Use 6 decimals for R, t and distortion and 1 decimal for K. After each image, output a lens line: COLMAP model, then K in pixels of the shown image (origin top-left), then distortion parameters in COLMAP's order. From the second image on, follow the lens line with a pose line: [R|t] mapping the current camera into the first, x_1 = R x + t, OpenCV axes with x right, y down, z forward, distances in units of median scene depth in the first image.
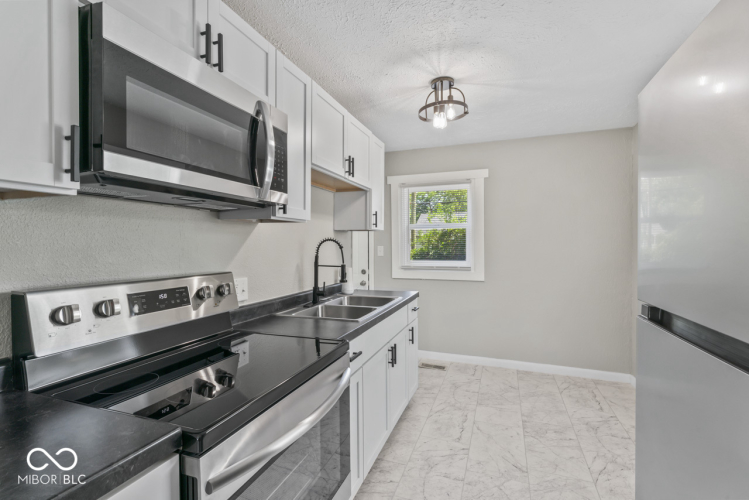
lens RADIAL K [[346.2, 0, 373.3], [0, 346.2, 245.8], [0, 0, 1]] dist [-0.002708, -0.000256]
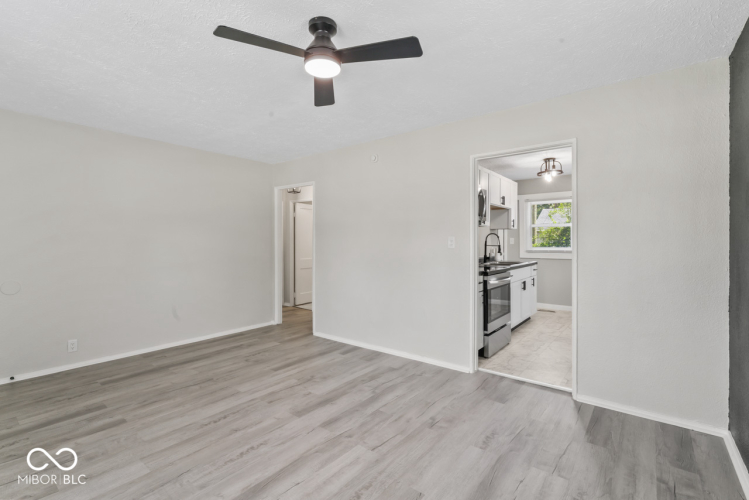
lens RADIAL K [[346.2, 0, 373.3], [0, 346.2, 245.8], [0, 0, 1]] dist [-0.002708, -0.000256]
pose [[0.949455, 0.003724, -0.313881, -0.124348], [-0.000549, 0.999948, 0.010203, 0.028991], [0.313902, -0.009515, 0.949408, -1.065937]]
